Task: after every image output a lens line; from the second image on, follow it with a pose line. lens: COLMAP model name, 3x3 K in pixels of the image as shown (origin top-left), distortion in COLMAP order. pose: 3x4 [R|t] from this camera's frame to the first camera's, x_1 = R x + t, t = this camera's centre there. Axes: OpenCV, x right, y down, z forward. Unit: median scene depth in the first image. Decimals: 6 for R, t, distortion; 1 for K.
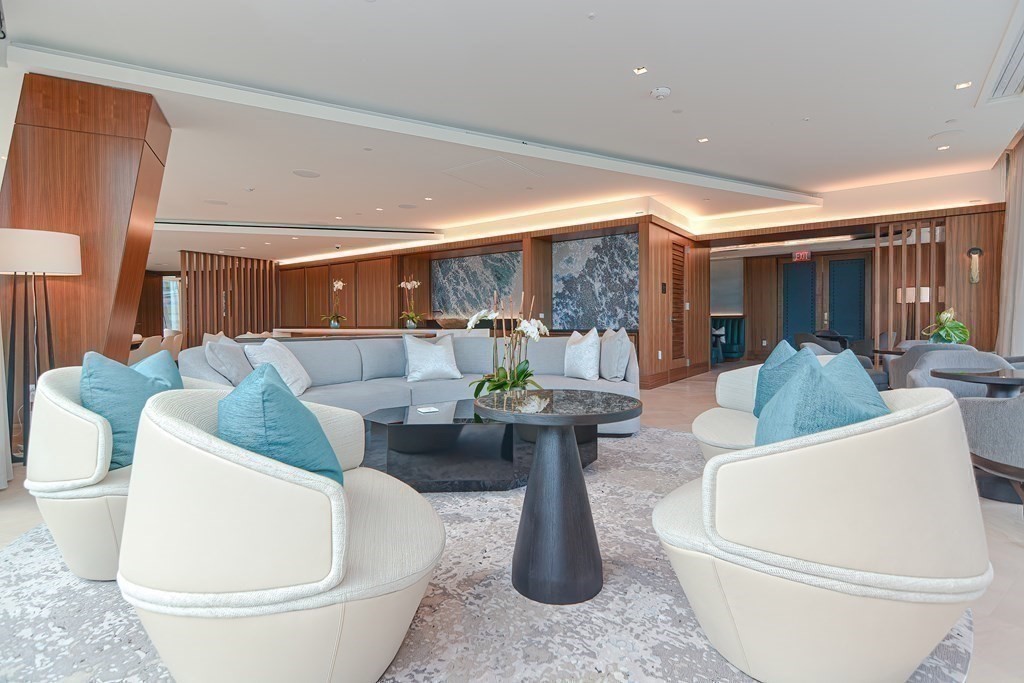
lens RADIAL K [[499.7, 0, 512.0], [0, 499.7, 341.5], [0, 0, 1]] dist [0.000490, 0.000144]
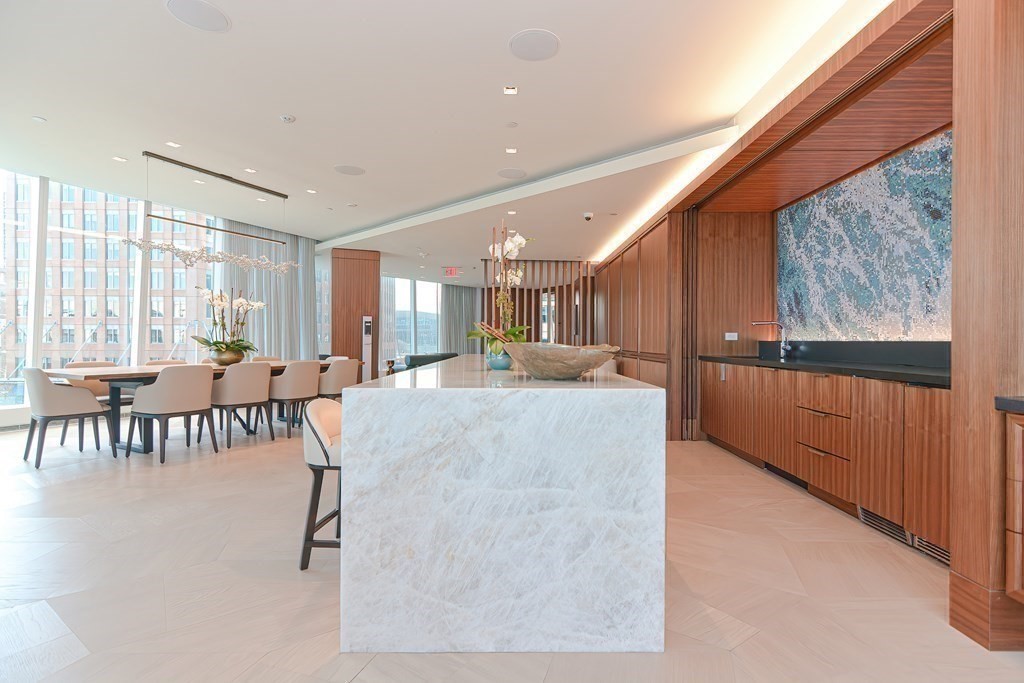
lens RADIAL K [[499.7, 0, 512.0], [0, 499.7, 341.5], [0, 0, 1]] dist [0.000490, 0.000144]
pose [[0.594368, 0.001076, -0.804193, 0.066798], [-0.030002, 0.999333, -0.020837, -0.028519], [0.803633, 0.036512, 0.594004, 0.567044]]
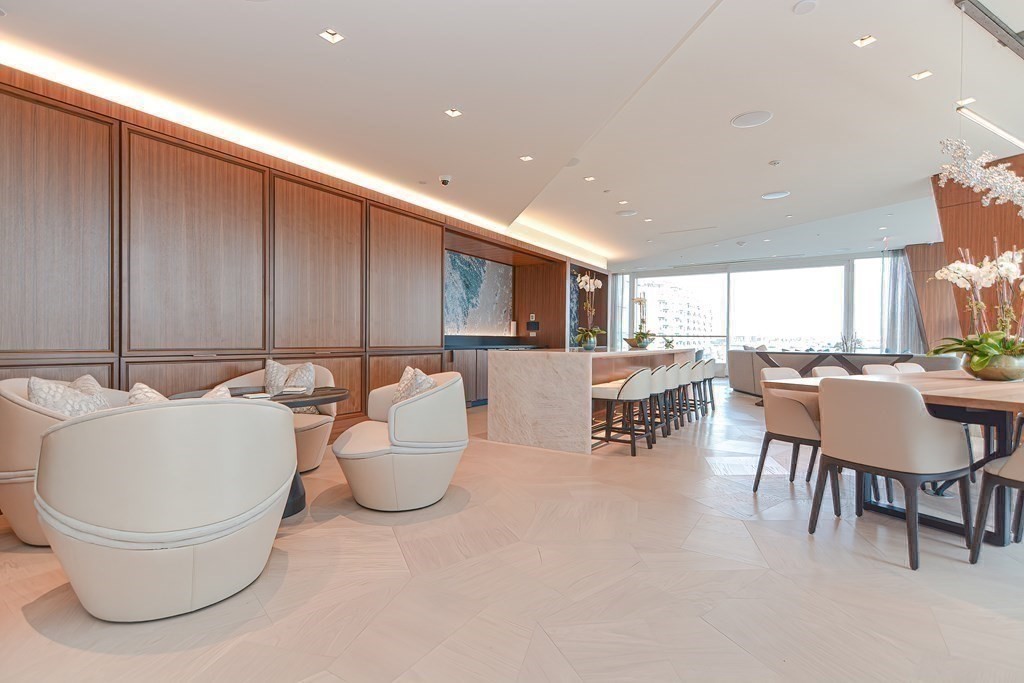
lens RADIAL K [[499.7, 0, 512.0], [0, 499.7, 341.5], [0, 0, 1]] dist [0.000490, 0.000144]
pose [[-0.080198, -0.001349, 0.996778, -0.805433], [0.025385, 0.999672, 0.003395, -0.035057], [-0.996456, 0.025575, -0.080137, 0.948815]]
